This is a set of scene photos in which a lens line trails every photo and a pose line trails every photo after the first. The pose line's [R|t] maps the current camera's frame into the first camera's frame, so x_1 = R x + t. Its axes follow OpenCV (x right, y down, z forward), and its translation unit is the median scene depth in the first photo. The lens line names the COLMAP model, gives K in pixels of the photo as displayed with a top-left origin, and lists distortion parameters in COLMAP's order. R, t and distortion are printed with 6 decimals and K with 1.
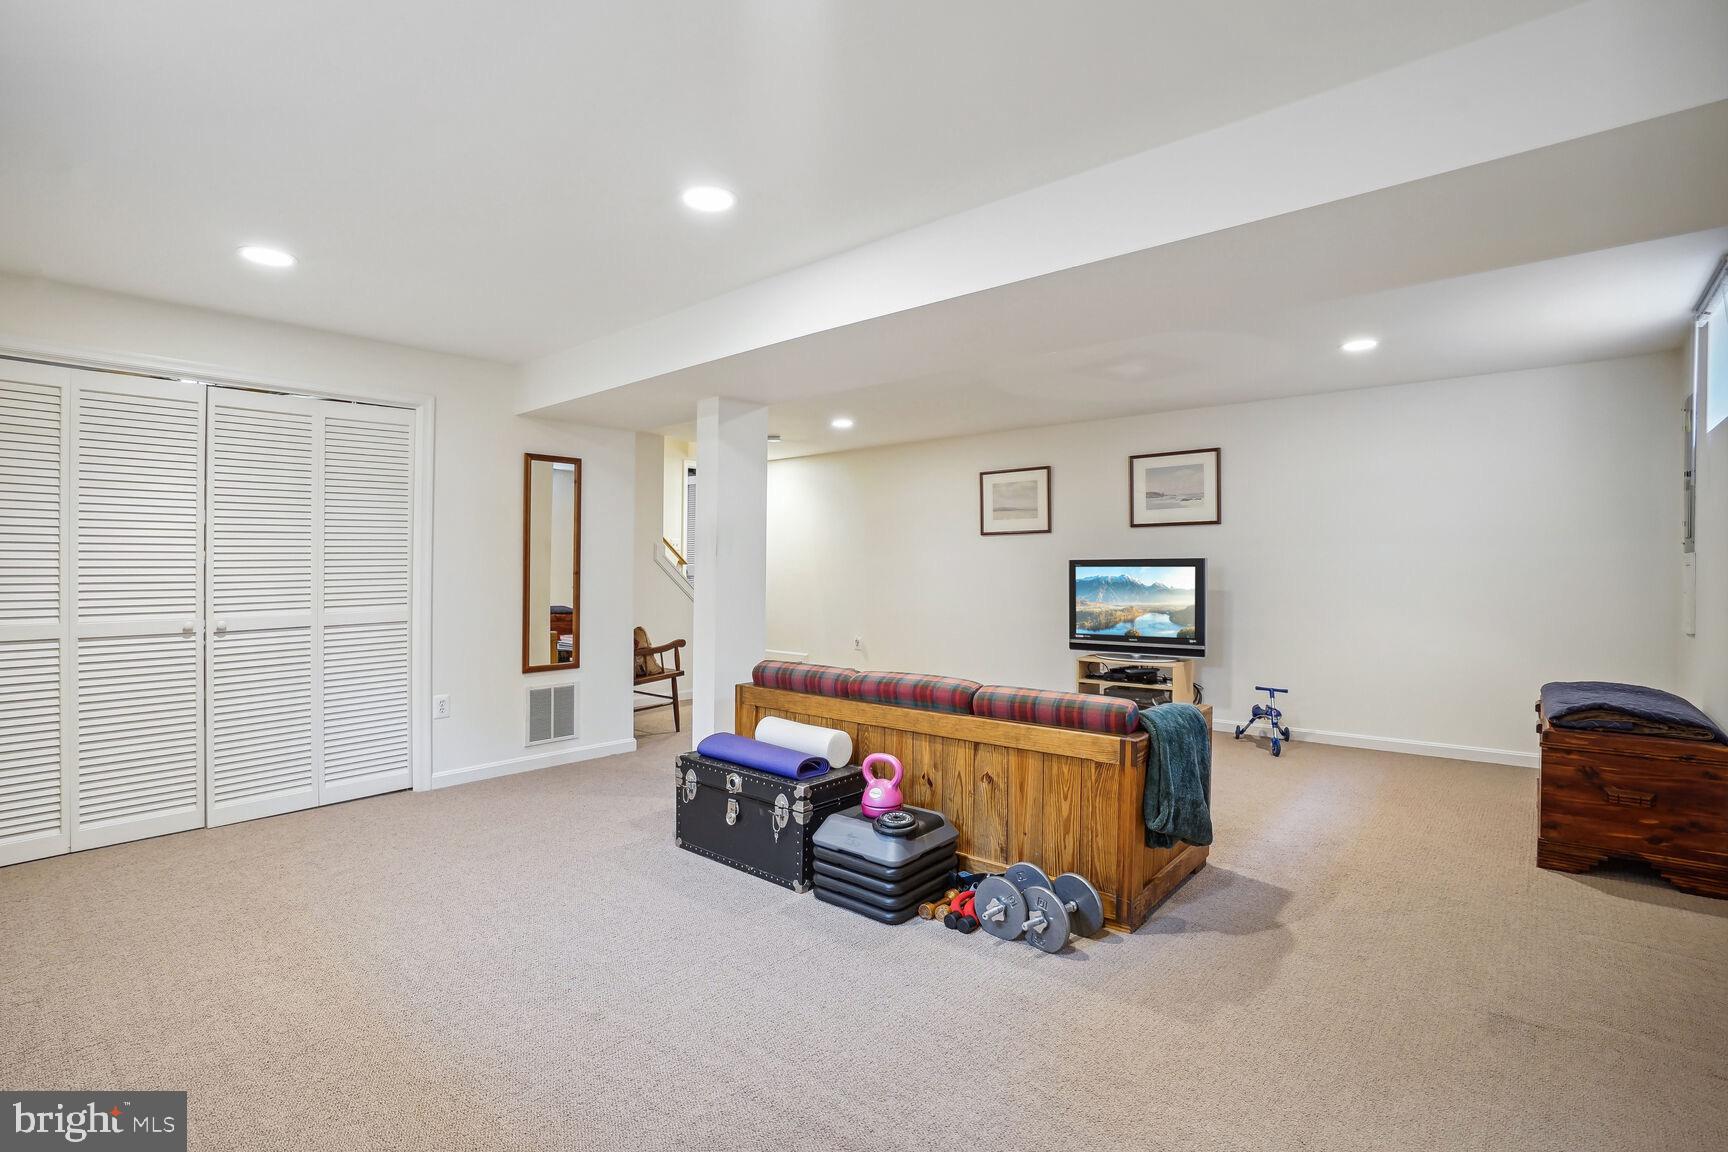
lens RADIAL K [[817.4, 0, 864.6], [0, 817.4, 566.6], [0, 0, 1]] dist [-0.042333, 0.011115]
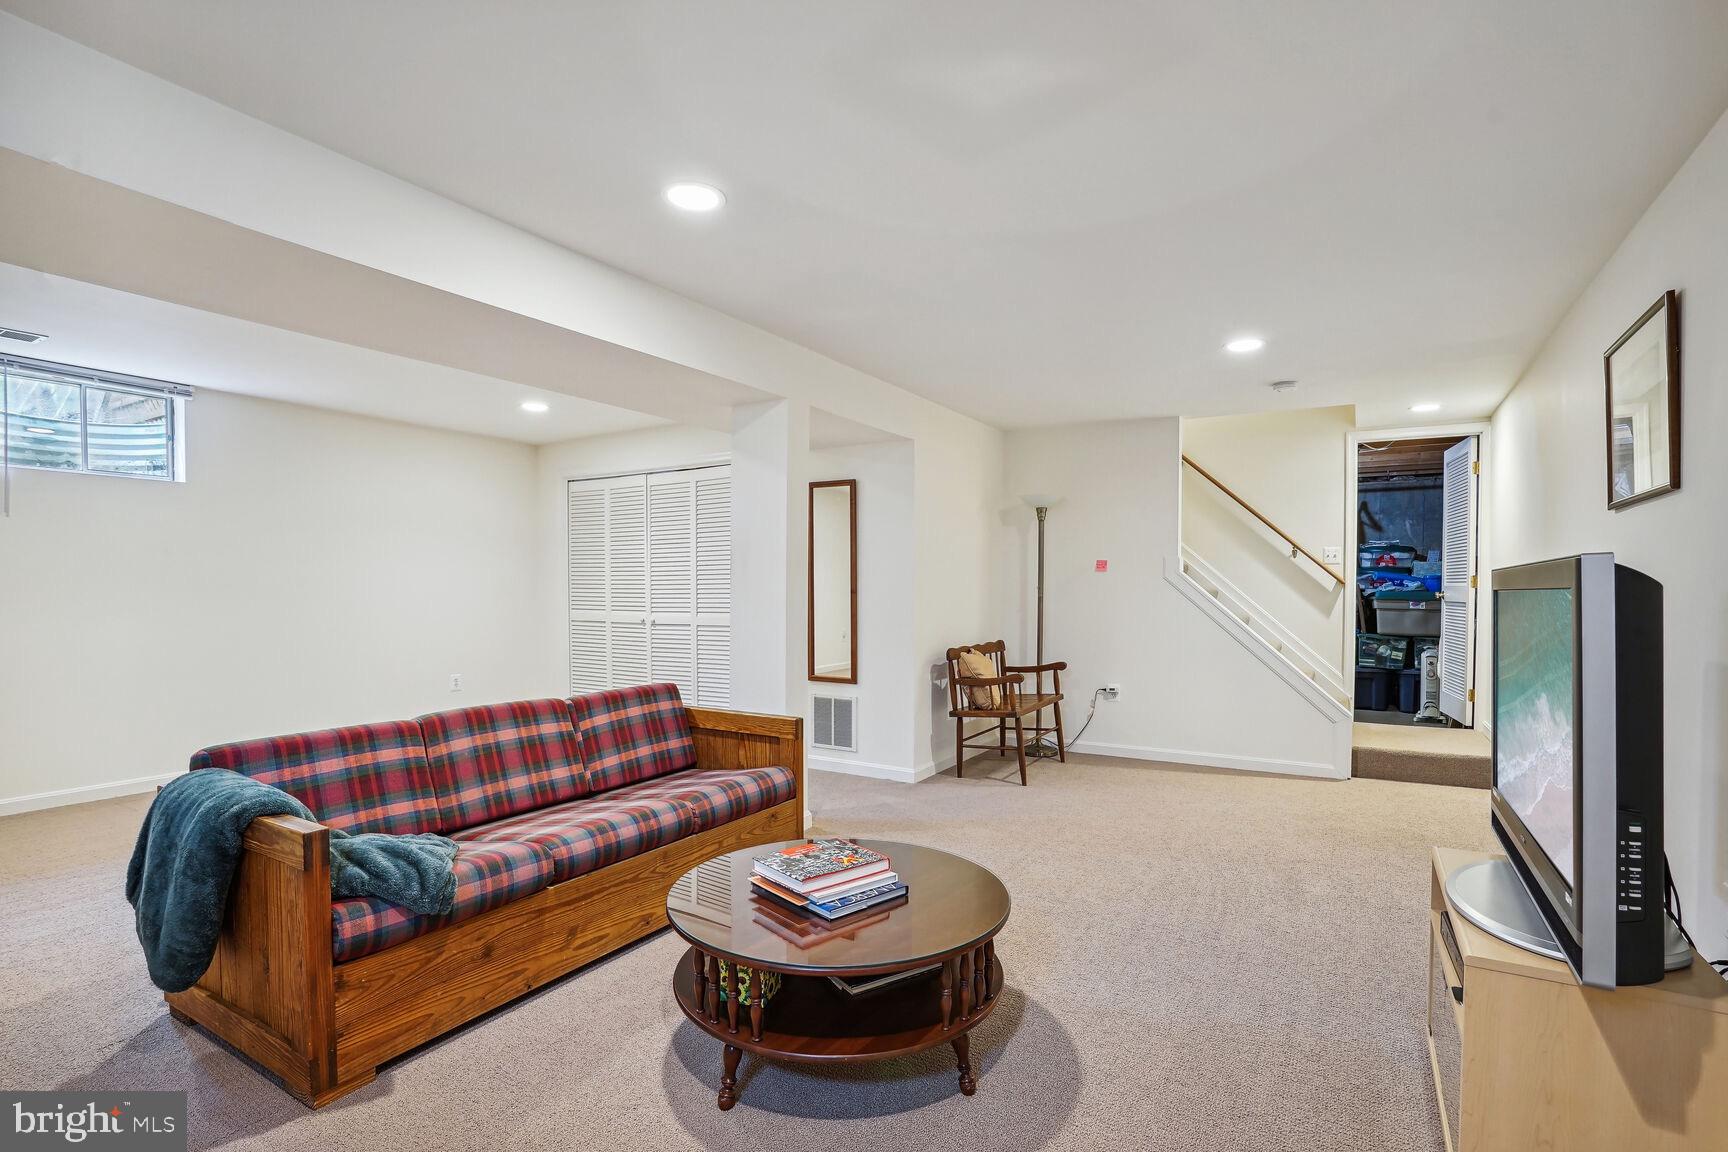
lens RADIAL K [[817.4, 0, 867.1], [0, 817.4, 587.8], [0, 0, 1]] dist [-0.042333, 0.011115]
pose [[0.169318, 0.002712, -0.985558, 0.672128], [-0.006569, 0.999977, 0.001623, 0.001788], [0.985540, 0.006199, 0.169332, 0.850071]]
